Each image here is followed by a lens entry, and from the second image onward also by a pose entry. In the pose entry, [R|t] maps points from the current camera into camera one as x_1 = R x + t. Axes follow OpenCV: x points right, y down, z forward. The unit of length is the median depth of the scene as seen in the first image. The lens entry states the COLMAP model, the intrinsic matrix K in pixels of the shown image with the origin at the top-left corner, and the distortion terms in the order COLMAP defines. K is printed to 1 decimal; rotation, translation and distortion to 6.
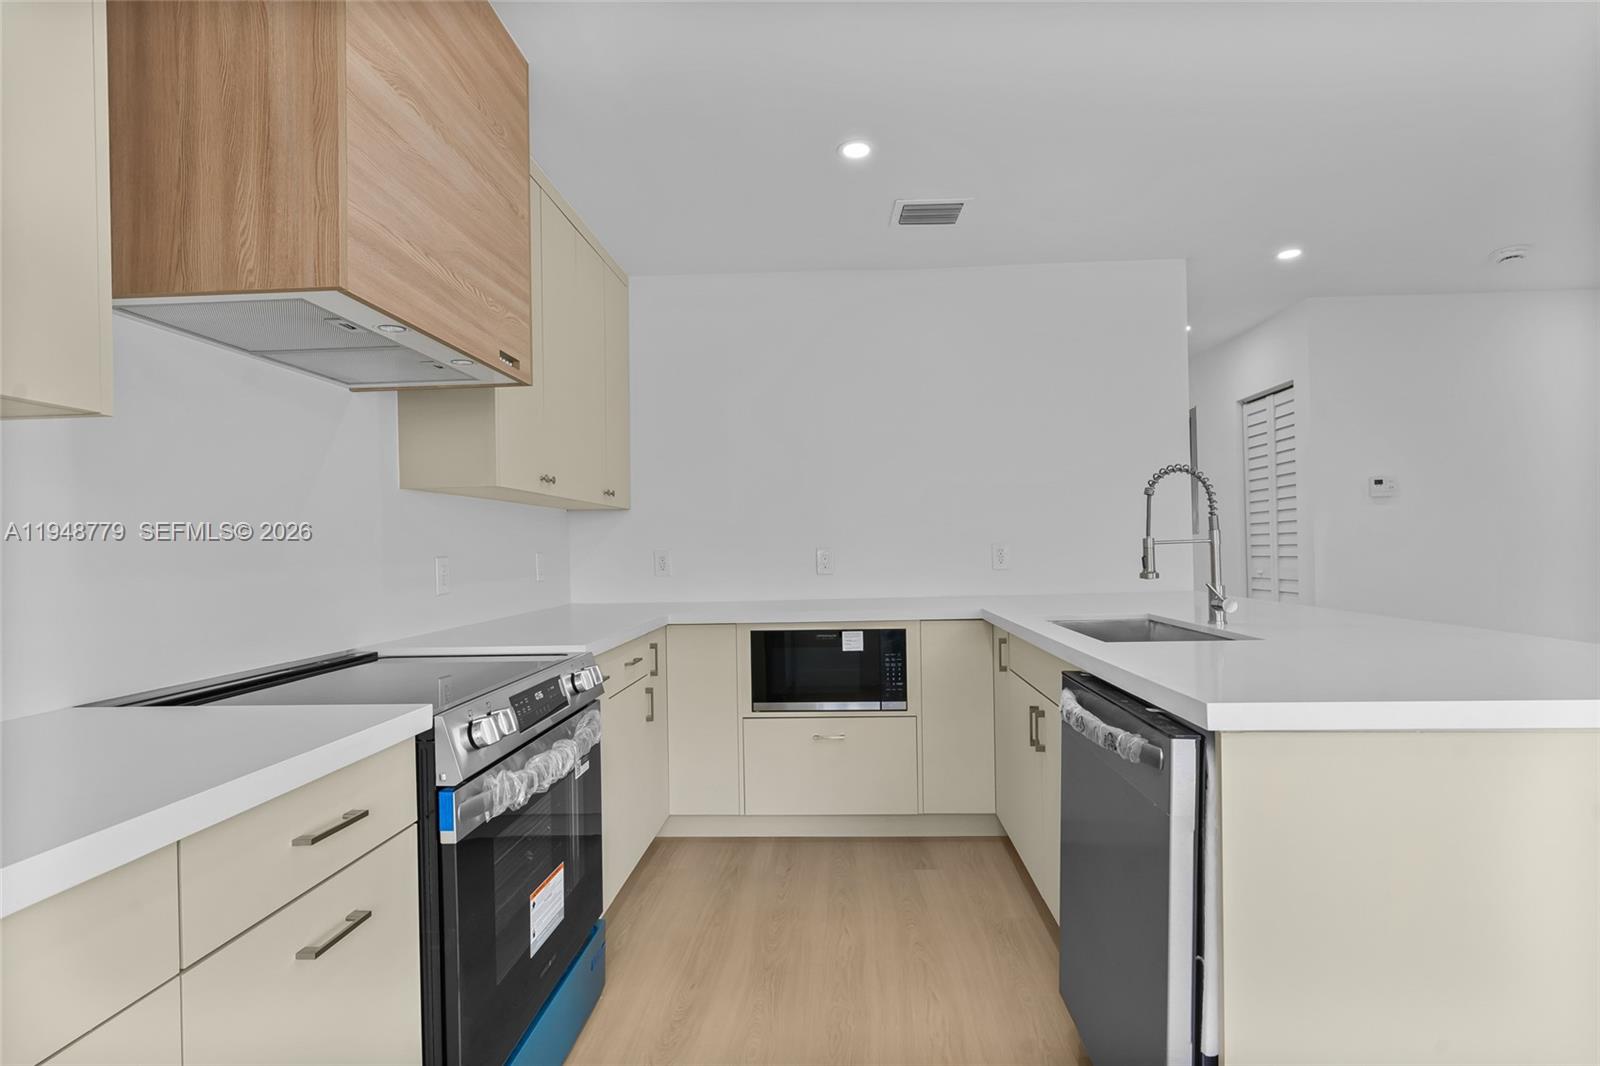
lens RADIAL K [[761.7, 0, 804.1], [0, 761.7, 552.0], [0, 0, 1]] dist [0.001262, 0.000175]
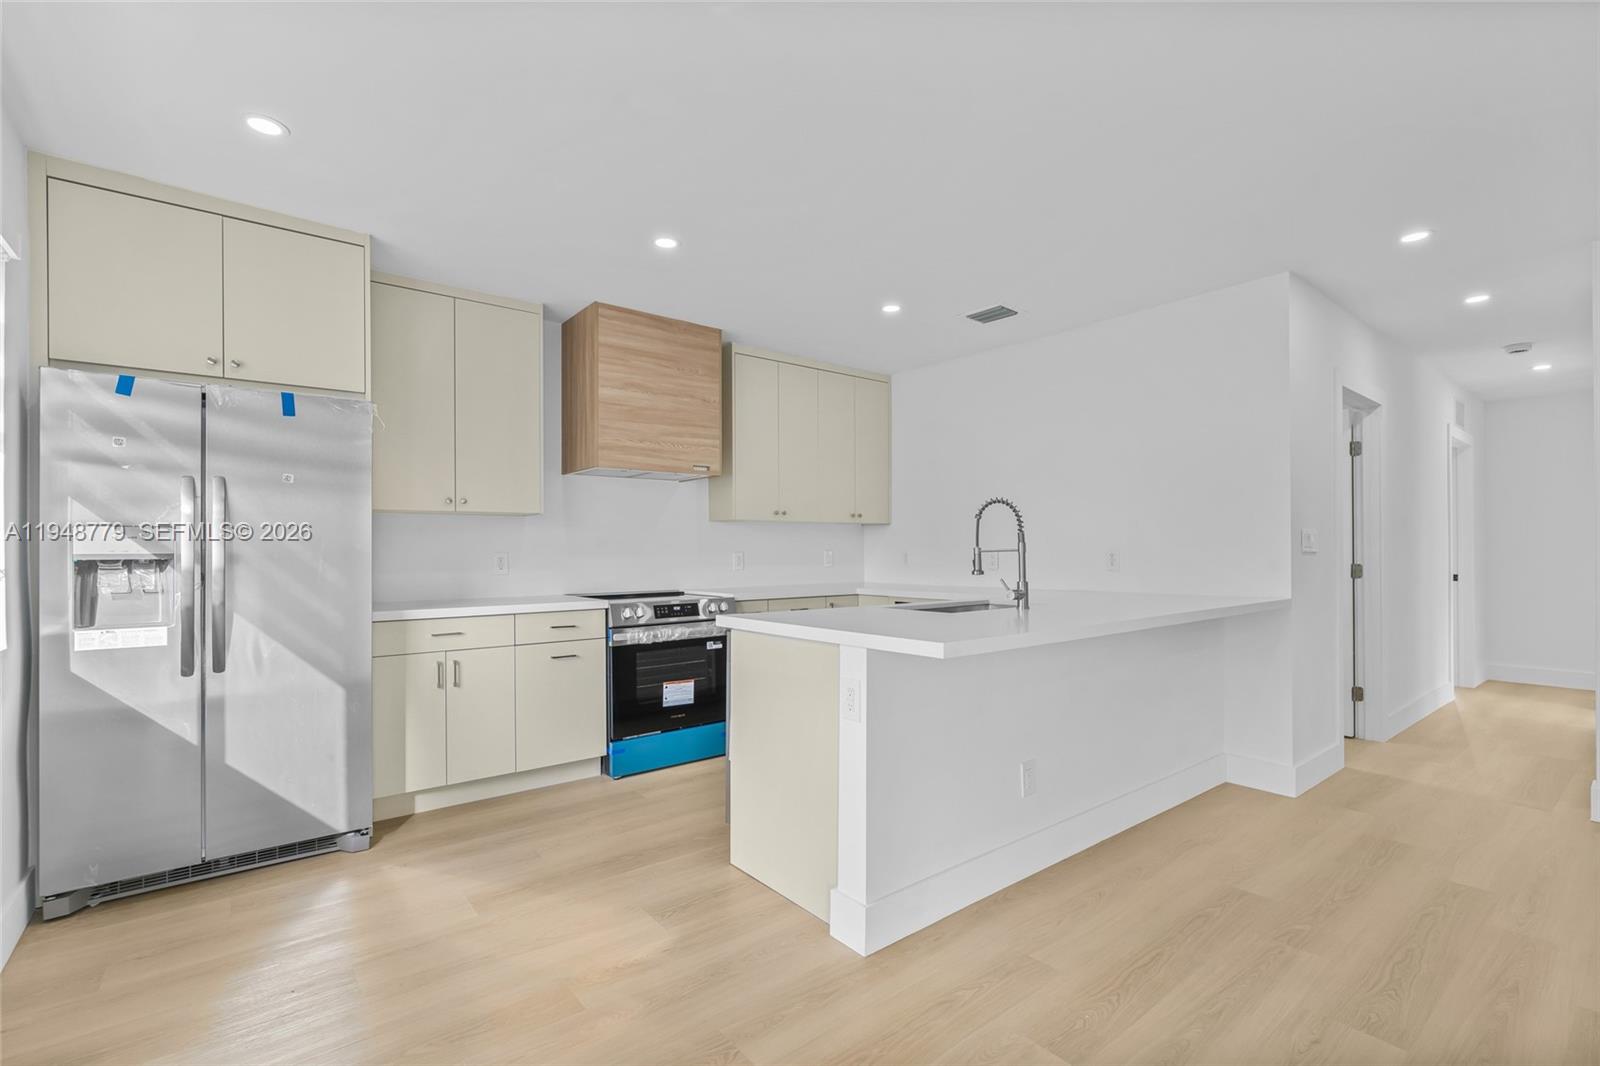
lens RADIAL K [[730.5, 0, 797.8], [0, 730.5, 538.6], [0, 0, 1]] dist [0.002480, 0.000093]
pose [[0.656843, 0.002577, -0.754023, 1.304671], [-0.013070, 0.999883, -0.007969, -0.019833], [0.753914, 0.015090, 0.656800, -0.207276]]
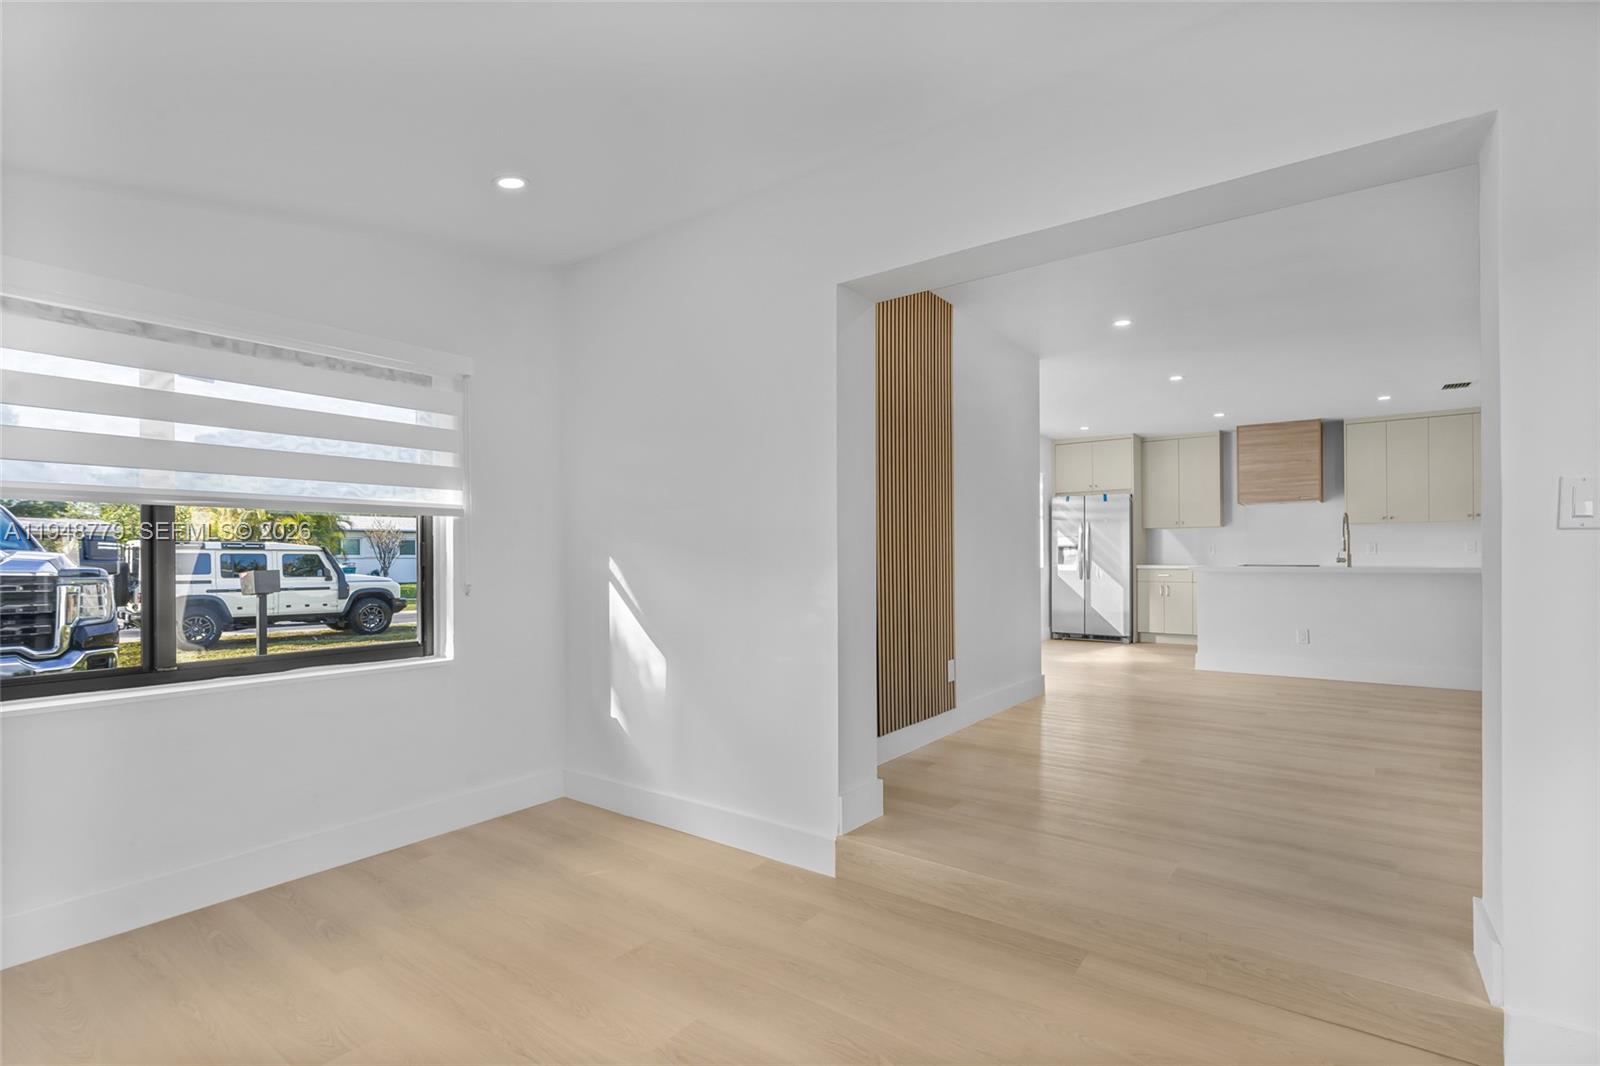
lens RADIAL K [[761.7, 0, 804.1], [0, 761.7, 552.0], [0, 0, 1]] dist [0.001262, 0.000175]
pose [[-0.559011, 0.008209, -0.829119, 4.171358], [0.002045, 0.999962, 0.008522, 0.011697], [0.829157, 0.003069, -0.559007, 0.924328]]
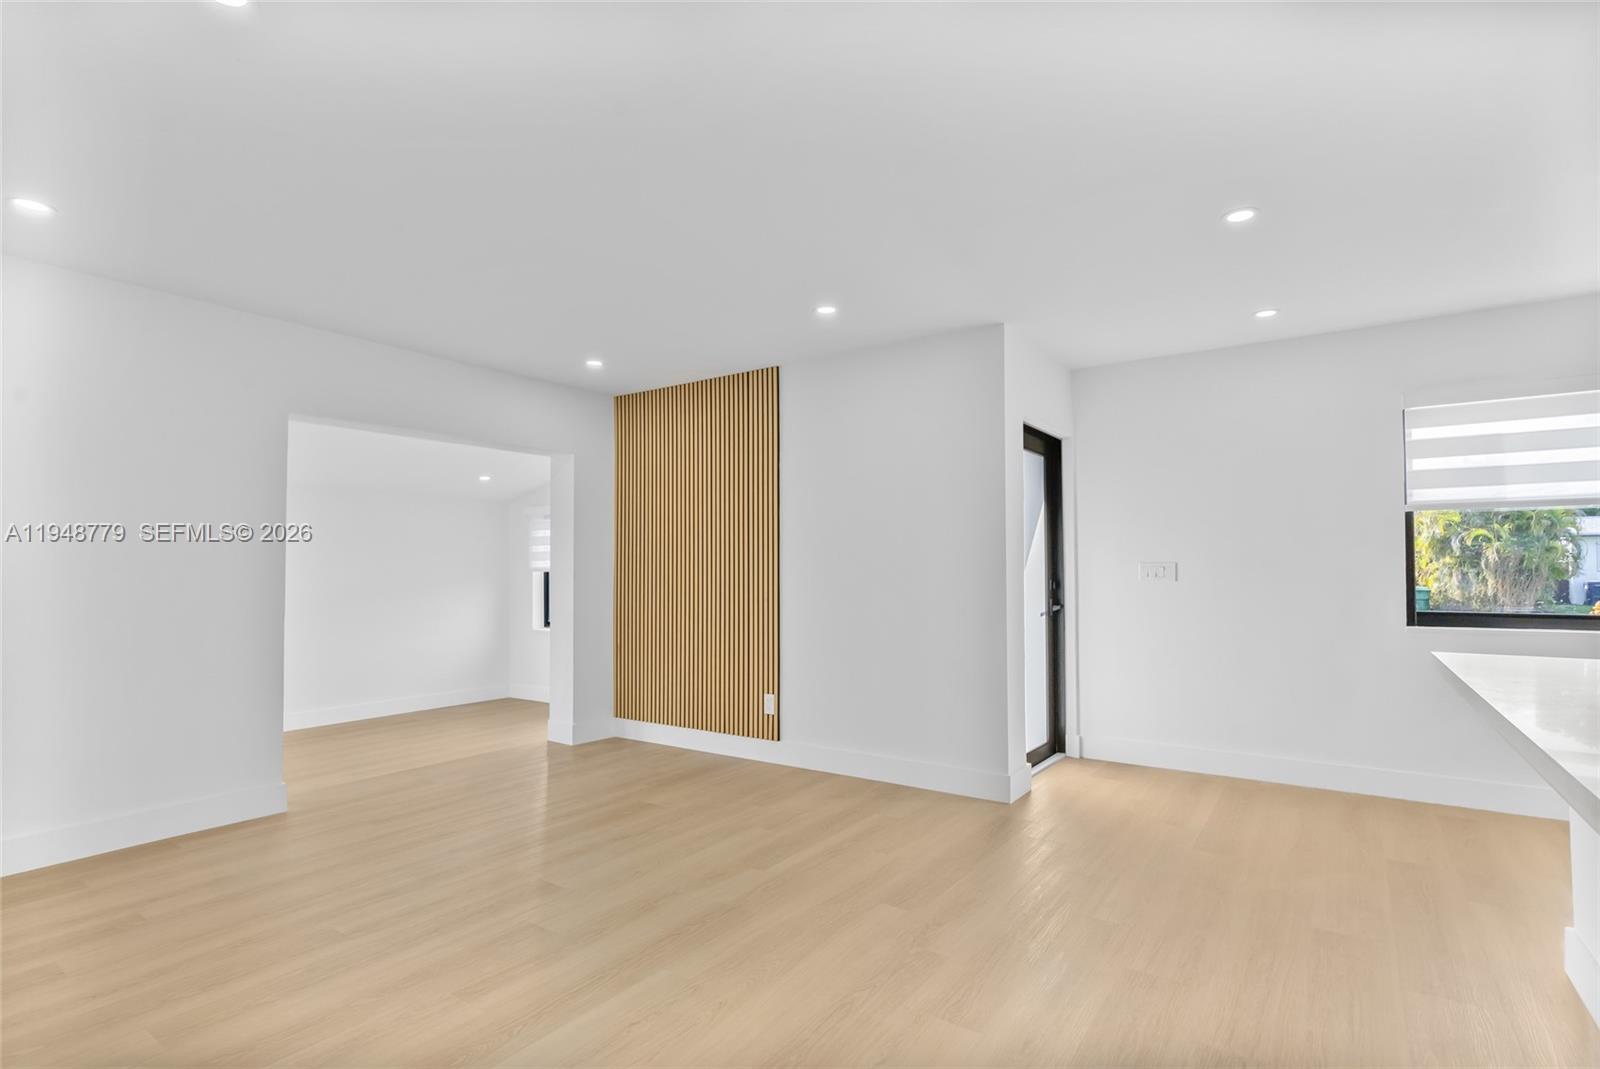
lens RADIAL K [[761.7, 0, 804.1], [0, 761.7, 553.5], [0, 0, 1]] dist [0.001262, 0.000175]
pose [[-0.852957, 0.024826, 0.521391, 1.018622], [0.018752, 0.999681, -0.016925, -0.046376], [-0.521644, -0.004659, -0.853150, 1.936541]]
